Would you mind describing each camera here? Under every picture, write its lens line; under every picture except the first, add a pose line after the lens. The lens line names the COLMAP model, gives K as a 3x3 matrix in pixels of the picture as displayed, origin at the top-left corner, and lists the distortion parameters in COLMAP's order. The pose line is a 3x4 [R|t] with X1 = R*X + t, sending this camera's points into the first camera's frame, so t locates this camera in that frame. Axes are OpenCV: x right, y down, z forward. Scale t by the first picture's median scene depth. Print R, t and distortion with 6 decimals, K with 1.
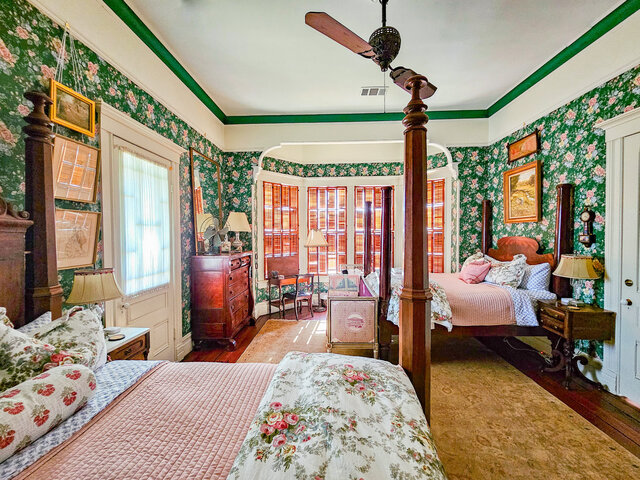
lens RADIAL K [[275.5, 0, 320.0], [0, 275.5, 240.0], [0, 0, 1]] dist [-0.002719, 0.003565]
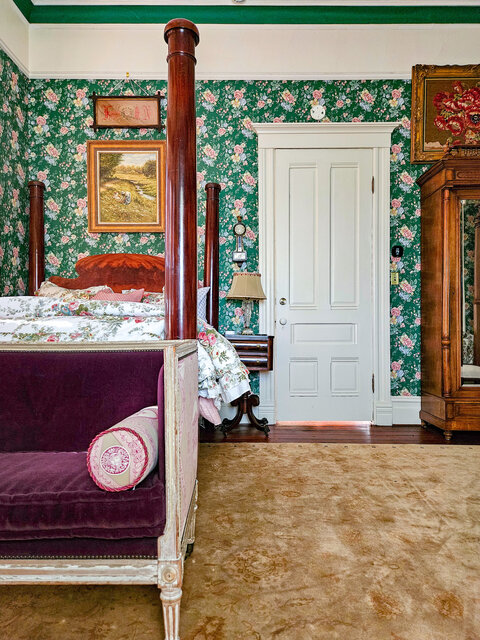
lens RADIAL K [[432.4, 0, 240.0], [0, 432.4, 320.0], [0, 0, 1]] dist [0.078064, -0.067684]
pose [[-0.029041, 0.009021, 0.999538, -0.273931], [0.023744, 0.999683, -0.008332, 0.157139], [-0.999296, 0.023491, -0.029246, 0.821357]]
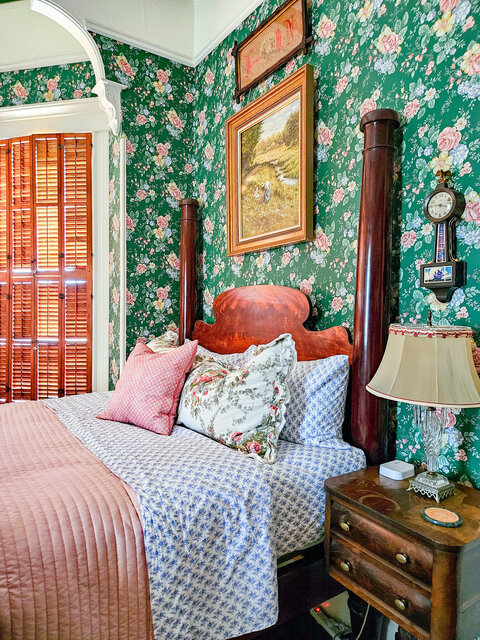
lens RADIAL K [[432.4, 0, 240.0], [0, 432.4, 320.0], [0, 0, 1]] dist [0.078064, -0.067684]
pose [[0.807468, 0.004861, 0.589892, 0.370579], [0.001292, 0.999949, -0.010009, 0.042024], [-0.589910, 0.008844, 0.807420, 0.570214]]
